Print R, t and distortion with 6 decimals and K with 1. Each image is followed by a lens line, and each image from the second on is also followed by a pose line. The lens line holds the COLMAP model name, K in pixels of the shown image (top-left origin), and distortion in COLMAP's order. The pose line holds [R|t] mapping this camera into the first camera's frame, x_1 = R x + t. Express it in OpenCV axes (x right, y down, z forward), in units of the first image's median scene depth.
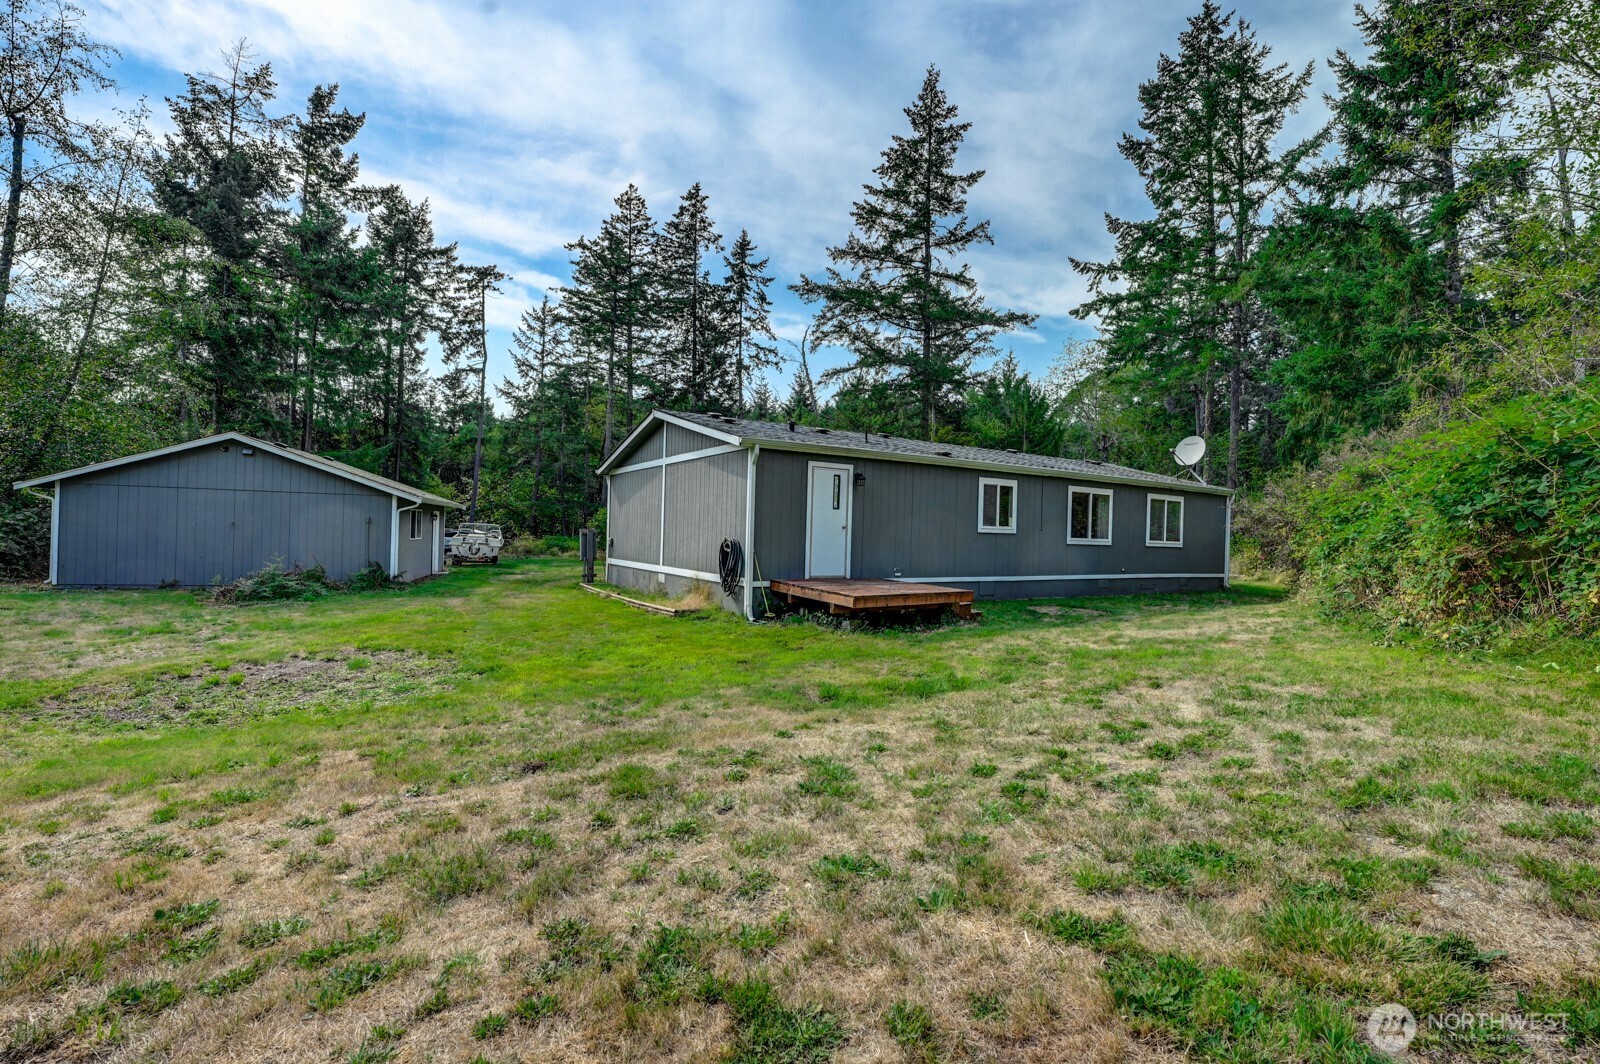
lens RADIAL K [[637.6, 0, 800.0], [0, 637.6, 532.0], [0, 0, 1]] dist [-0.023457, 0.001111]
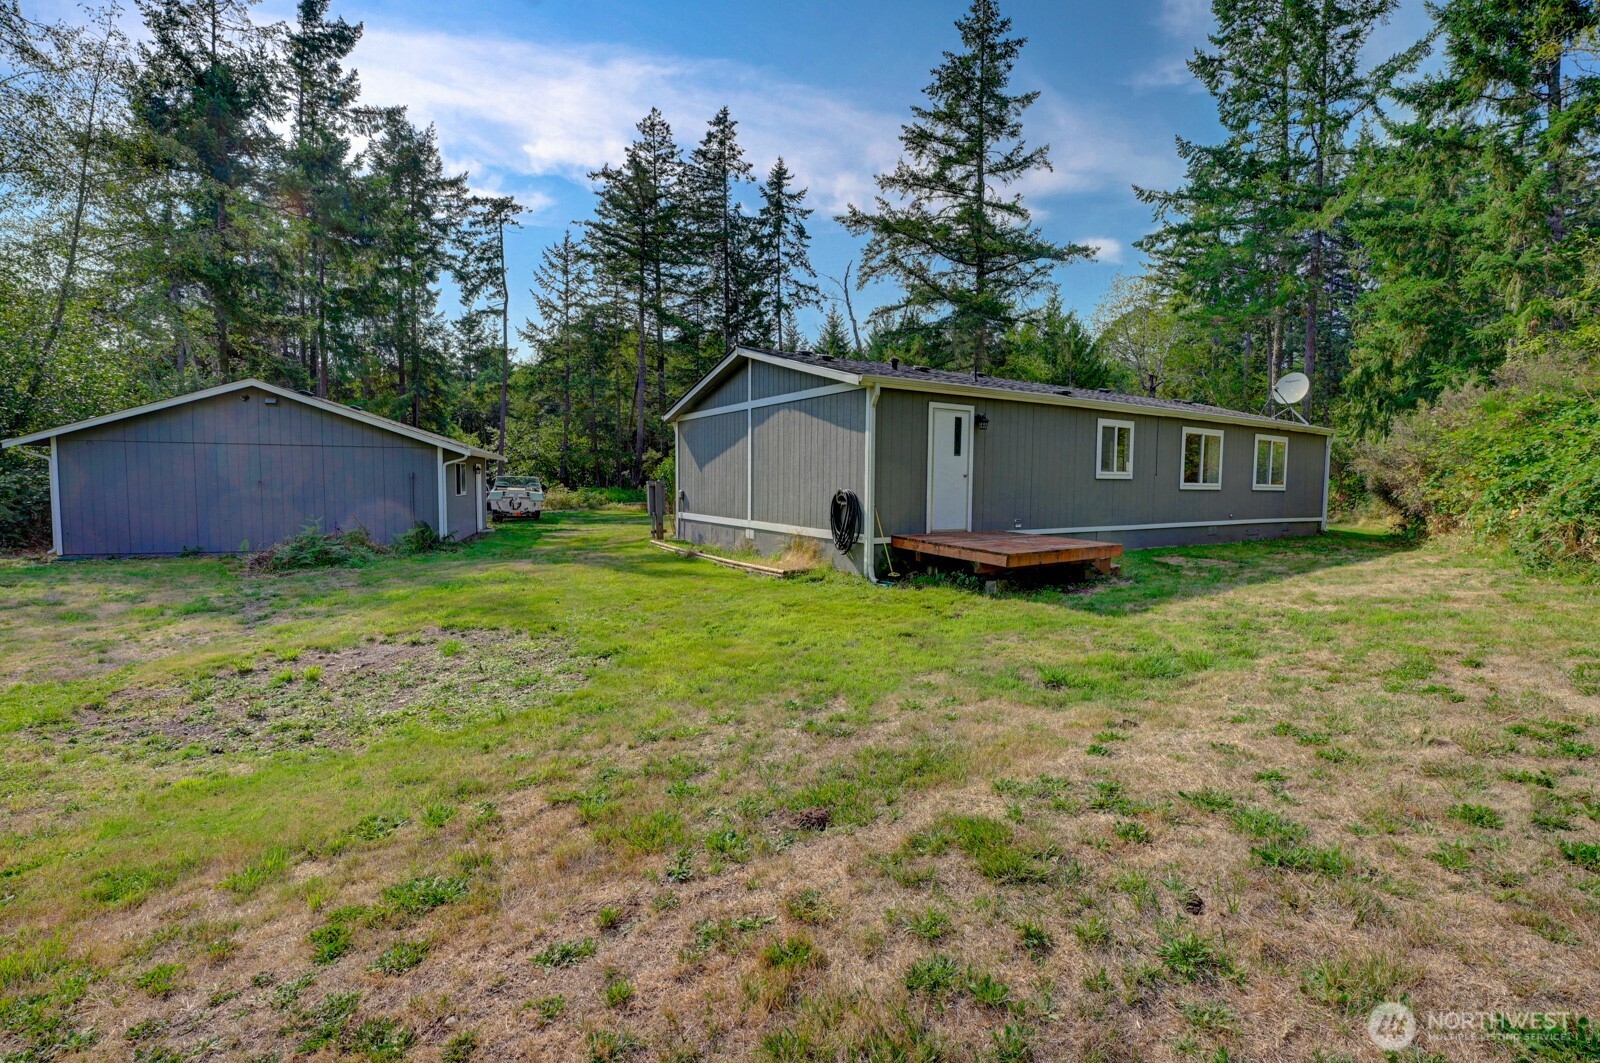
lens RADIAL K [[615.2, 0, 802.1], [0, 615.2, 516.1], [0, 0, 1]] dist [-0.023311, 0.001543]
pose [[0.999392, -0.018132, 0.029773, -0.114108], [0.016163, 0.997749, 0.065090, -0.006379], [-0.030886, -0.064569, 0.997435, 0.080316]]
